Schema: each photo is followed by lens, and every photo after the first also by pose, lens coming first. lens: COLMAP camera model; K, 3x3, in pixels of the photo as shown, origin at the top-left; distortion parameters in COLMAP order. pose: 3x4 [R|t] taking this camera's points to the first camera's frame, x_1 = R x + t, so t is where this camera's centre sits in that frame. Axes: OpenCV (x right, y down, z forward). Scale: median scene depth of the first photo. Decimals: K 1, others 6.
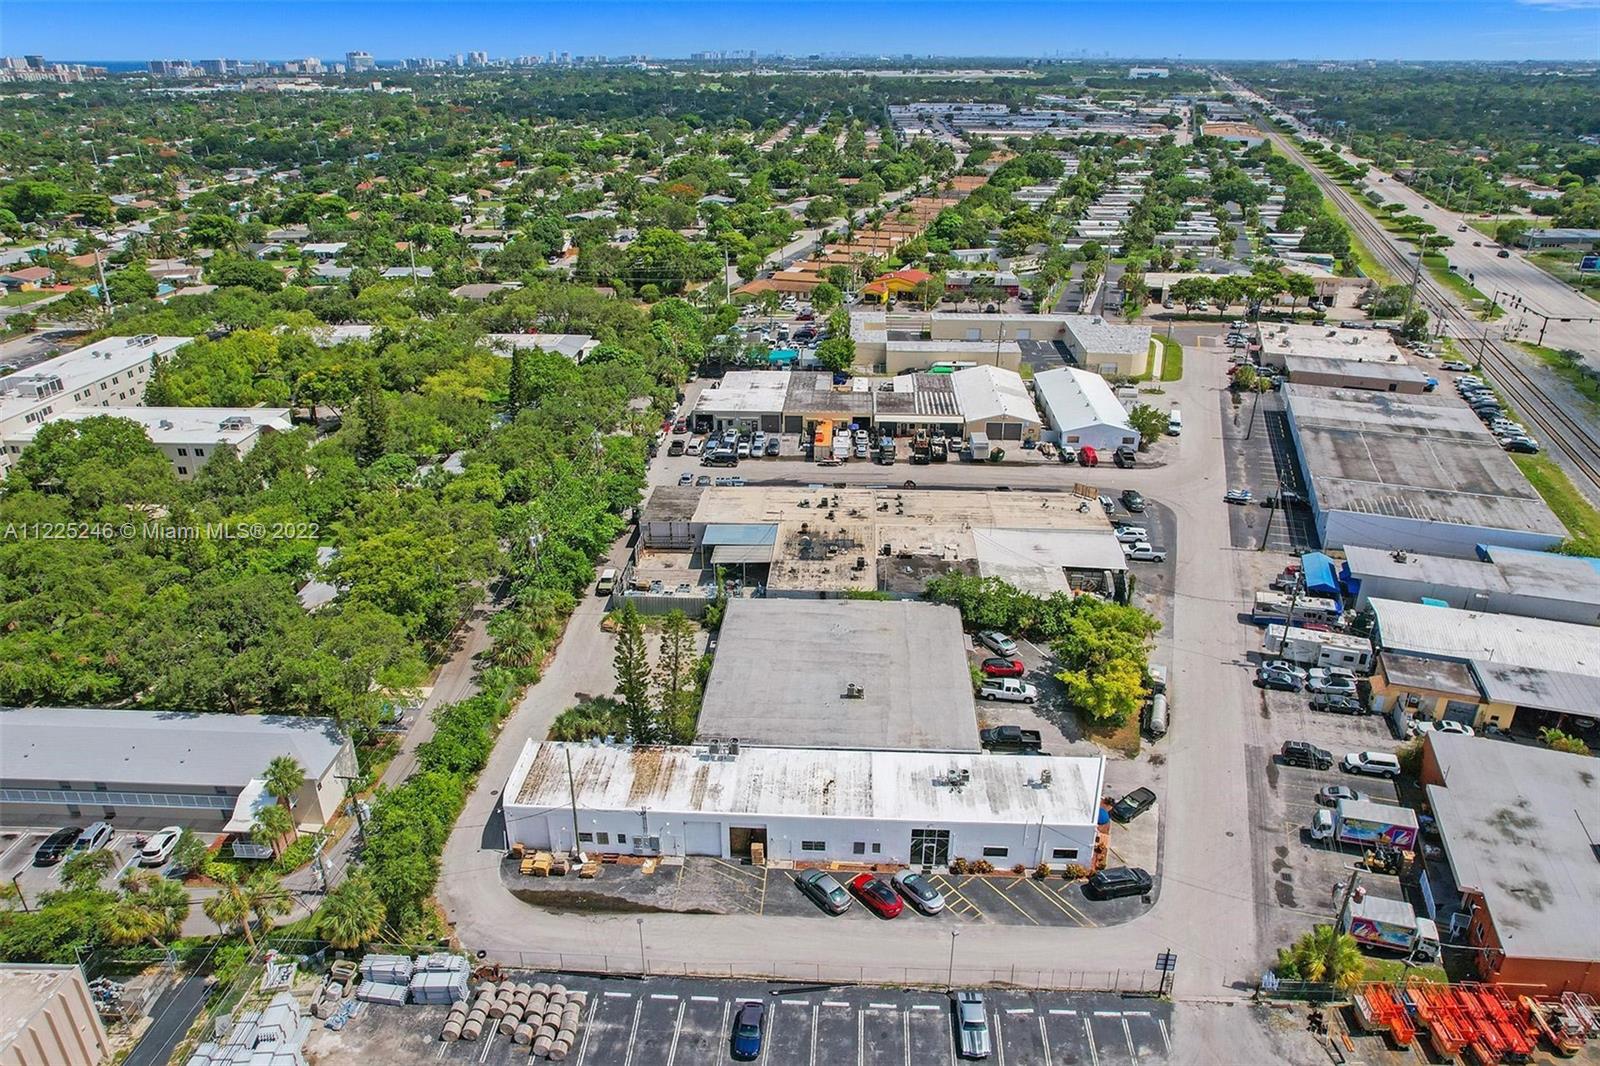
lens RADIAL K [[1064.4, 0, 810.3], [0, 1064.4, 554.6], [0, 0, 1]] dist [-0.040371, -0.001438]
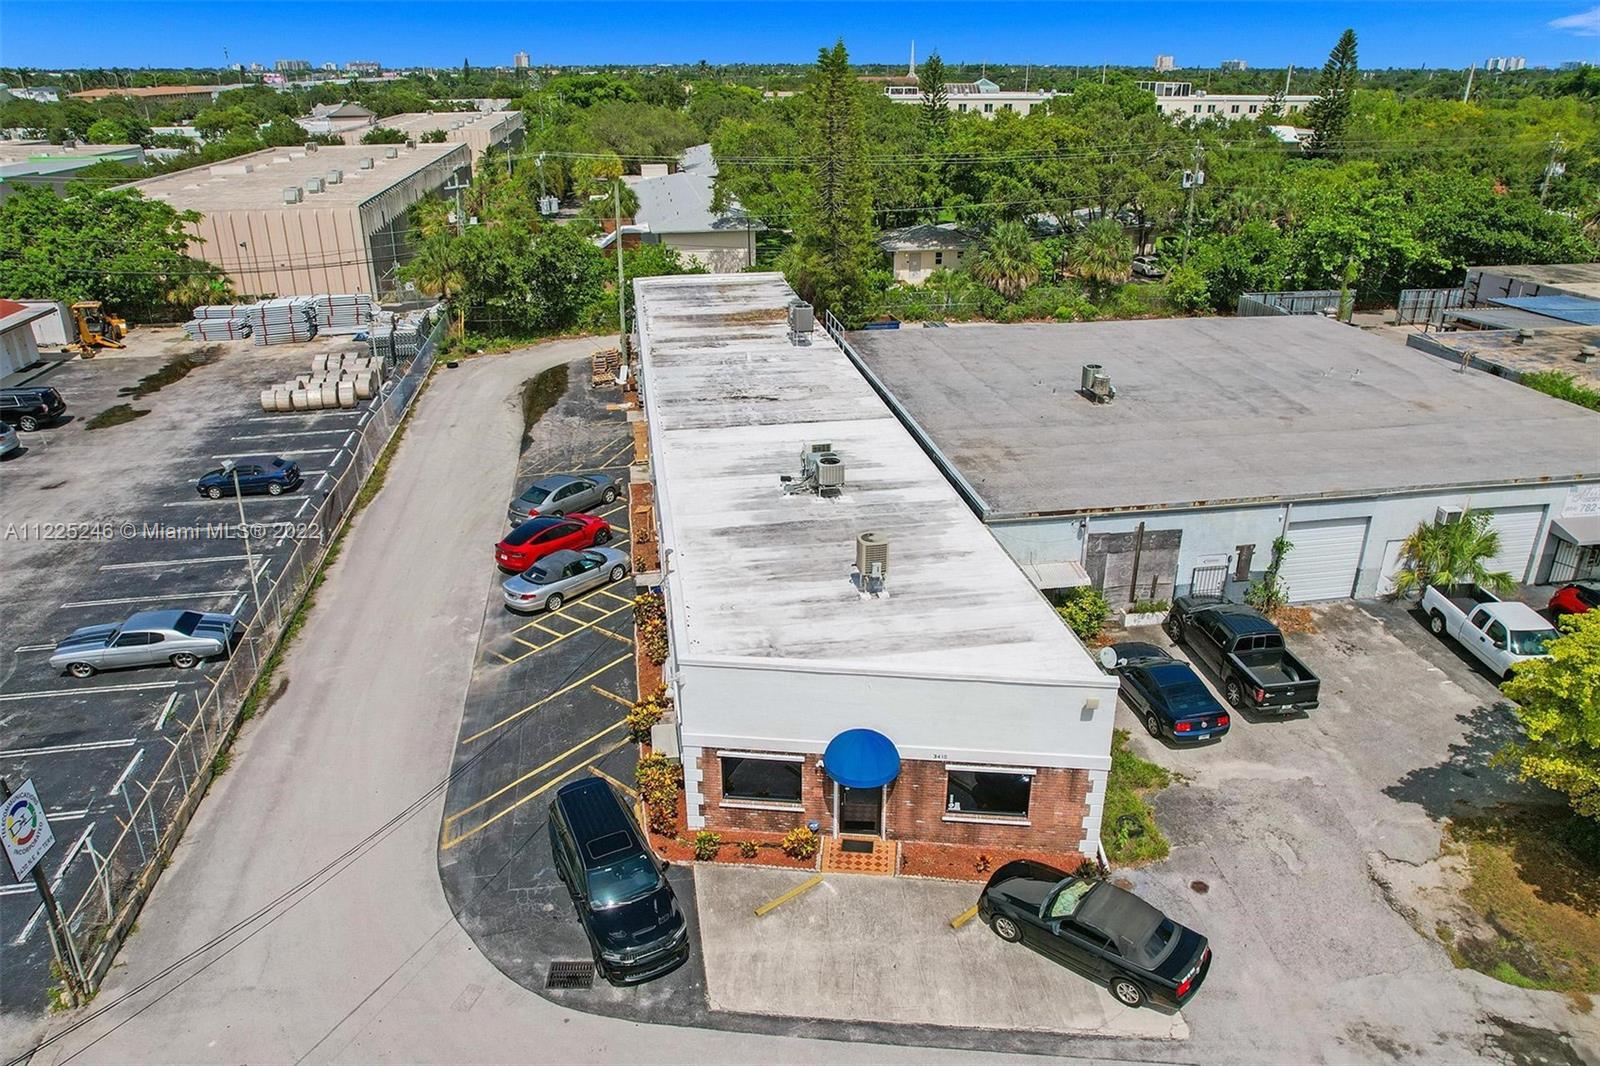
lens RADIAL K [[1104.7, 0, 808.0], [0, 1104.7, 540.7], [0, 0, 1]] dist [-0.048131, 0.023603]
pose [[0.214784, 0.391480, -0.894769, 0.521646], [-0.425422, 0.862170, 0.275097, 0.130852], [0.879138, 0.321568, 0.351725, 0.902026]]
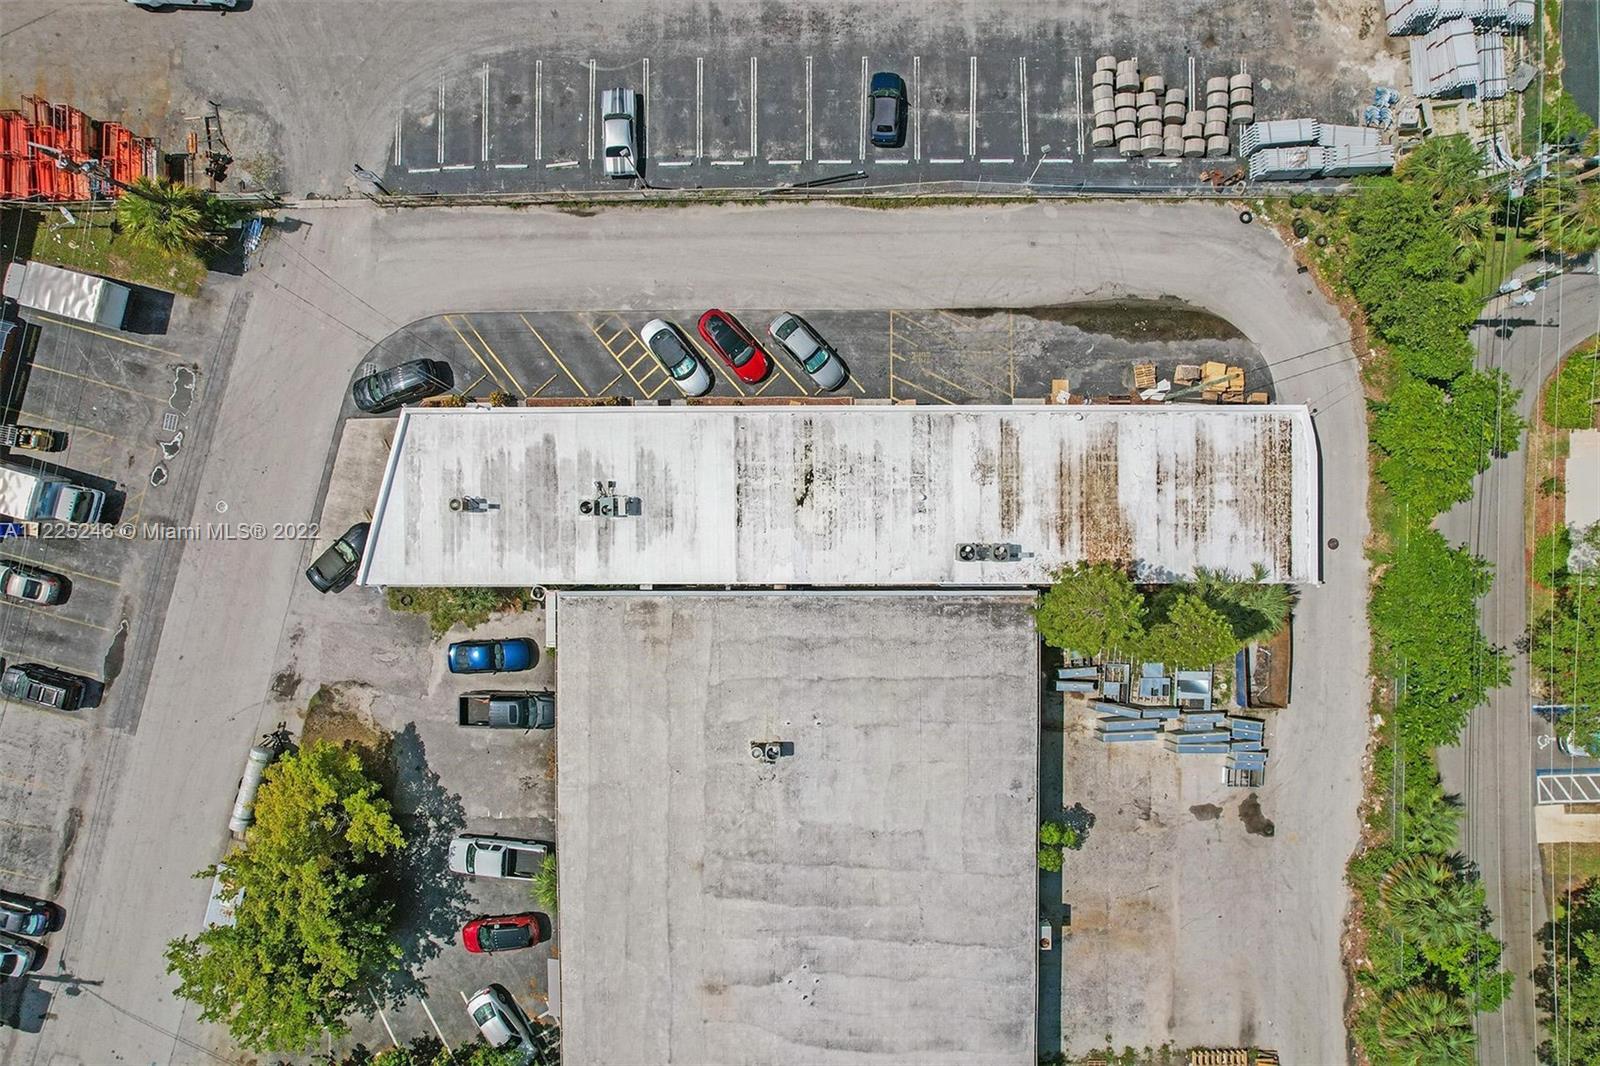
lens RADIAL K [[1035.2, 0, 808.5], [0, 1035.2, 524.7], [0, 0, 1]] dist [-0.042103, -0.000774]
pose [[-0.998413, 0.052336, 0.020787, 0.003600], [-0.004514, -0.442324, 0.896844, -0.356794], [0.056132, 0.895327, 0.441858, 0.780091]]
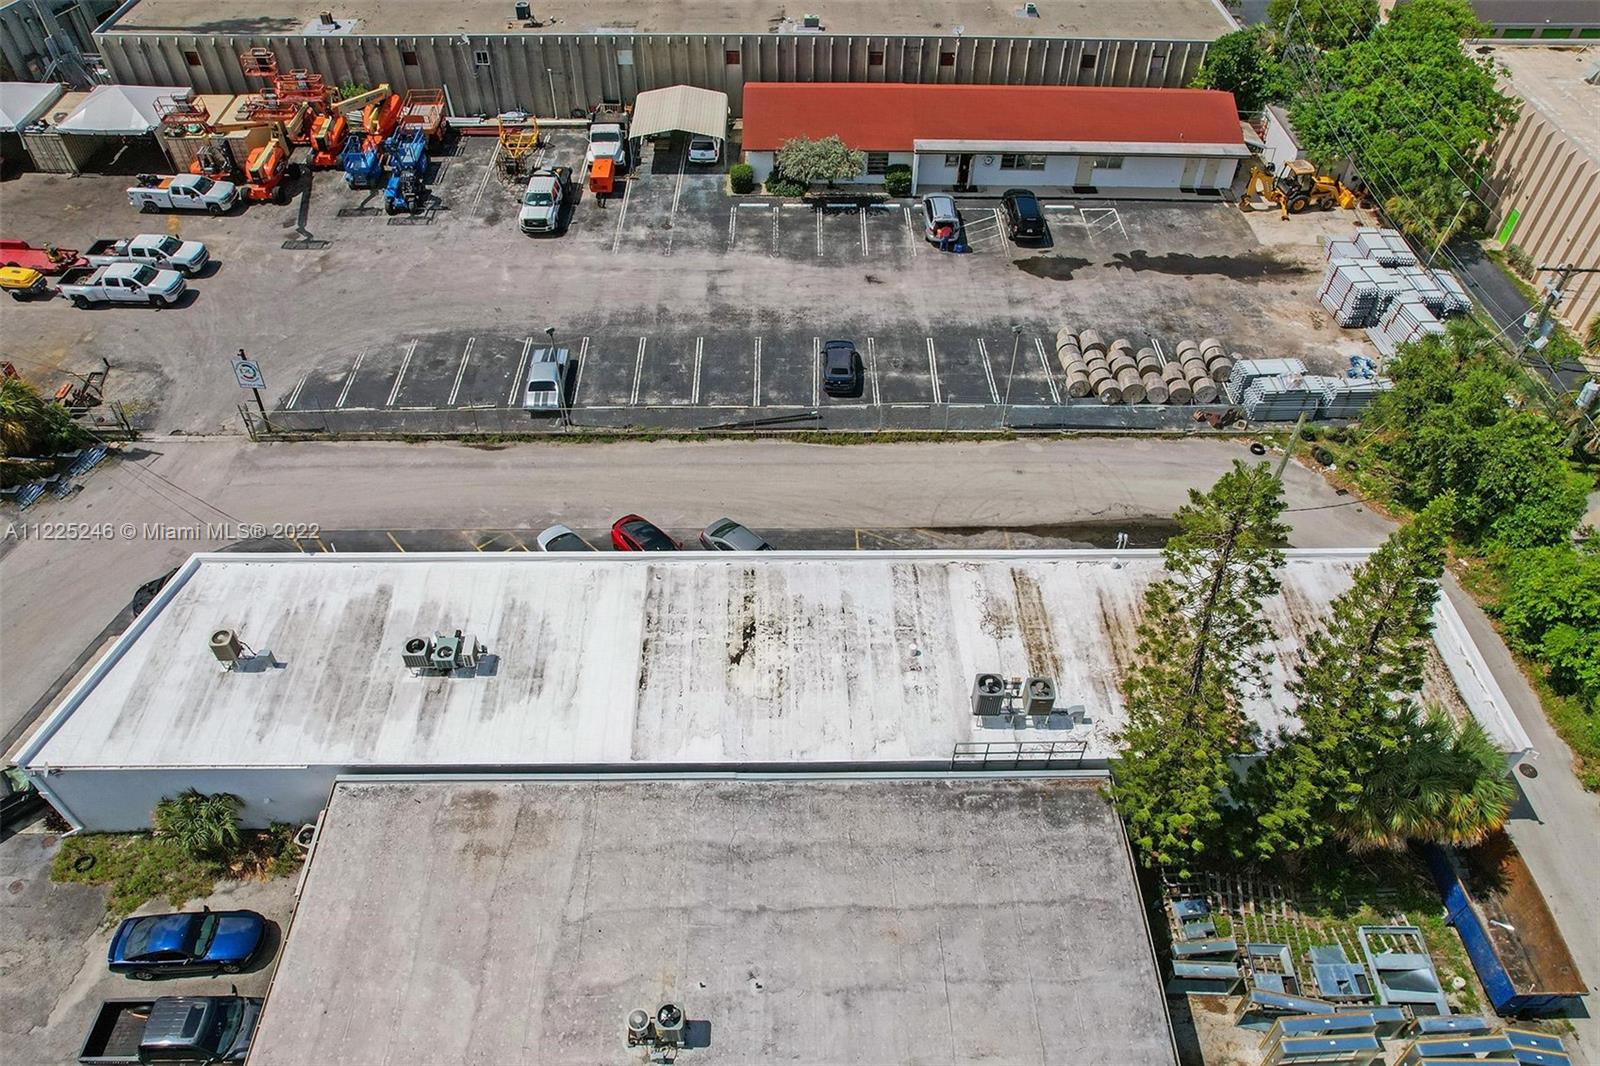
lens RADIAL K [[1104.7, 0, 808.0], [0, 1104.7, 540.7], [0, 0, 1]] dist [-0.048131, 0.023603]
pose [[-0.997426, 0.040894, -0.058901, 0.016147], [-0.043273, 0.311703, 0.949194, -0.232487], [0.057176, 0.949299, -0.309131, 1.148291]]
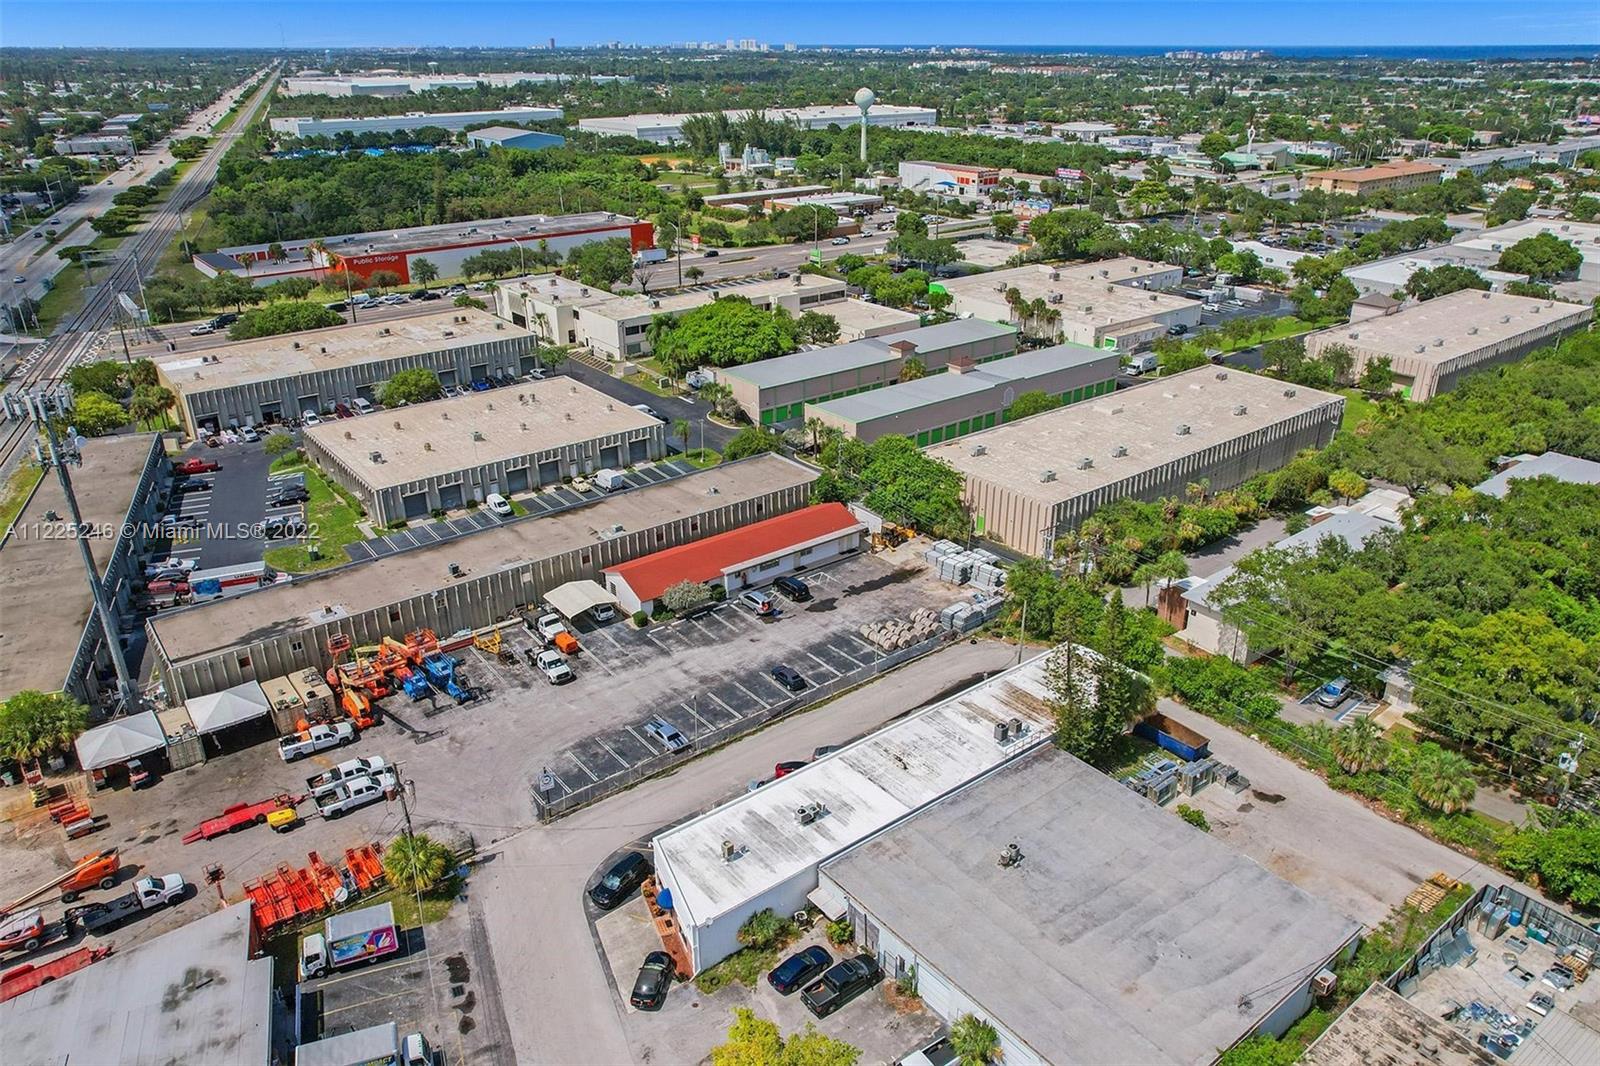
lens RADIAL K [[1104.7, 0, 808.0], [0, 1104.7, 540.7], [0, 0, 1]] dist [-0.048131, 0.023603]
pose [[-0.752785, 0.276515, -0.597372, 0.670063], [-0.284204, 0.682028, 0.673844, -0.619728], [0.593753, 0.677035, -0.434834, 1.309713]]
